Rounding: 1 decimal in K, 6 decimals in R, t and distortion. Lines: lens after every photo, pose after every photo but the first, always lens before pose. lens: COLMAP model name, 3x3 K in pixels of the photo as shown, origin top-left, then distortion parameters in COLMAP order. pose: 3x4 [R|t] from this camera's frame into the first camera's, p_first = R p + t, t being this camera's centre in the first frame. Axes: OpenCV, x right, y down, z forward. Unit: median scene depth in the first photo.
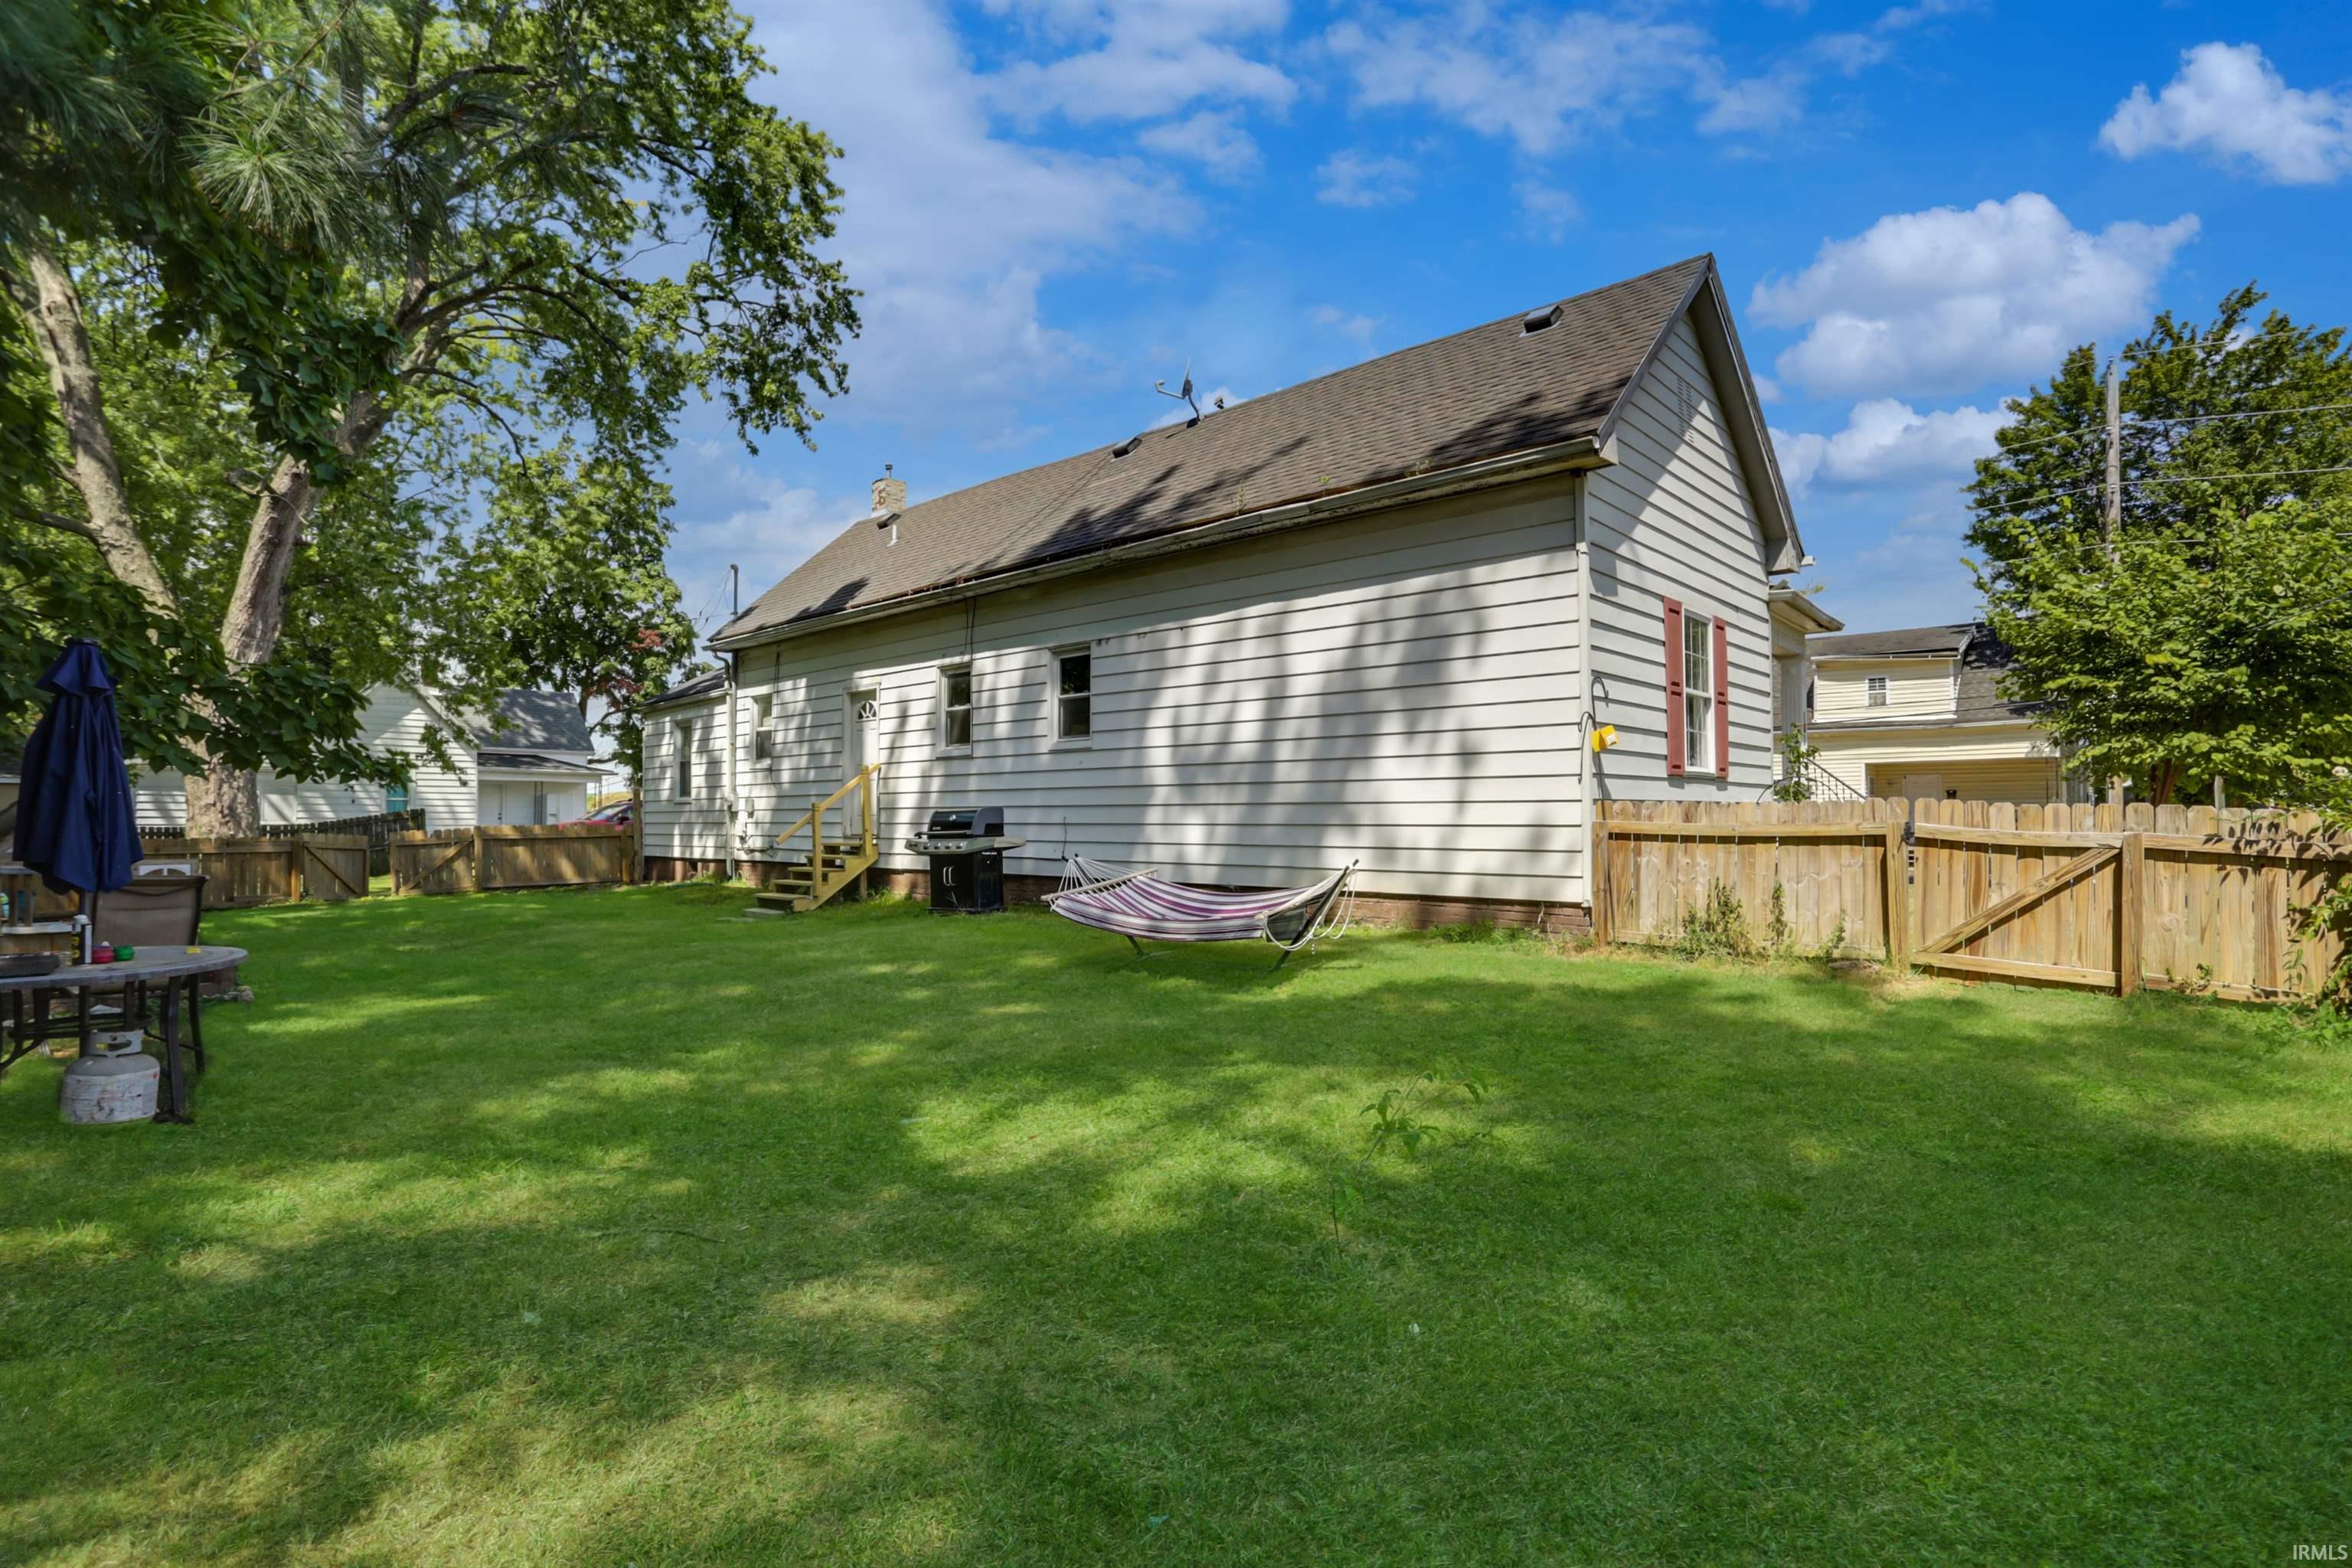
lens RADIAL K [[1159.8, 0, 1223.4], [0, 1159.8, 814.3], [0, 0, 1]] dist [-0.069953, -0.000161]
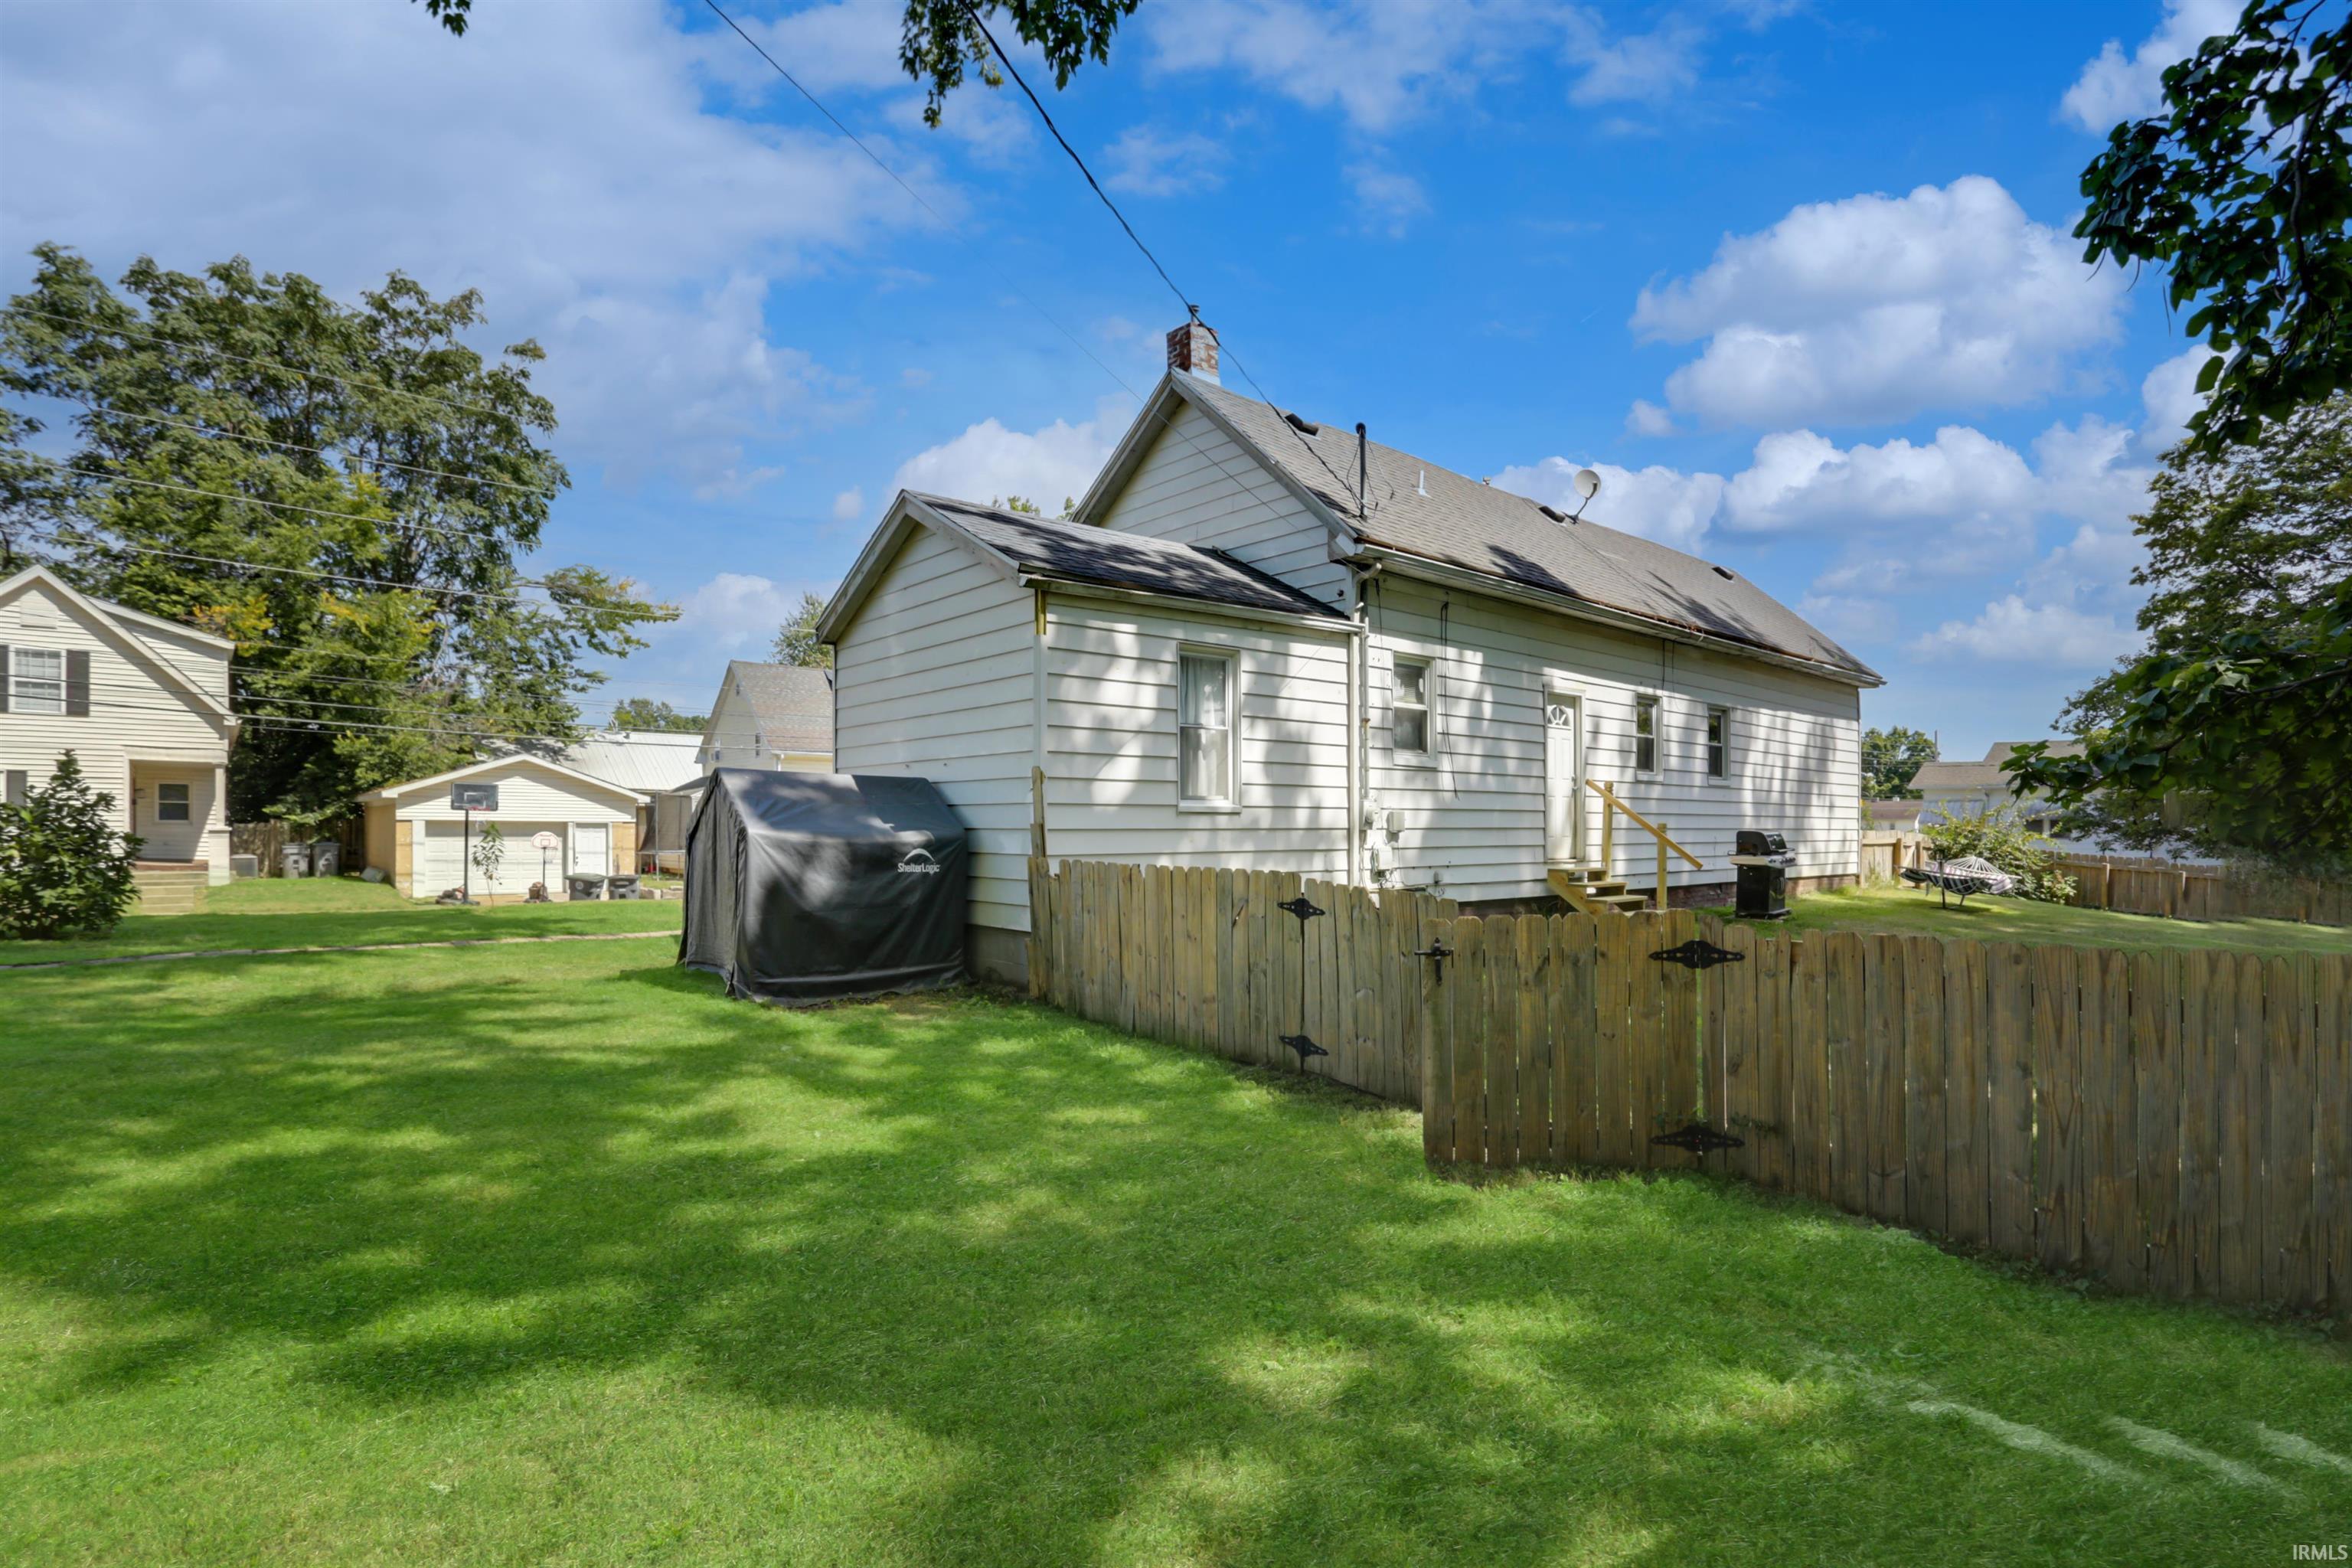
lens RADIAL K [[1159.8, 0, 1223.4], [0, 1159.8, 814.3], [0, 0, 1]] dist [-0.069953, -0.000161]
pose [[0.099277, 0.011554, 0.994993, -1.132304], [-0.007310, 0.999914, -0.010882, -0.004452], [-0.995033, -0.006193, 0.099353, 1.098298]]
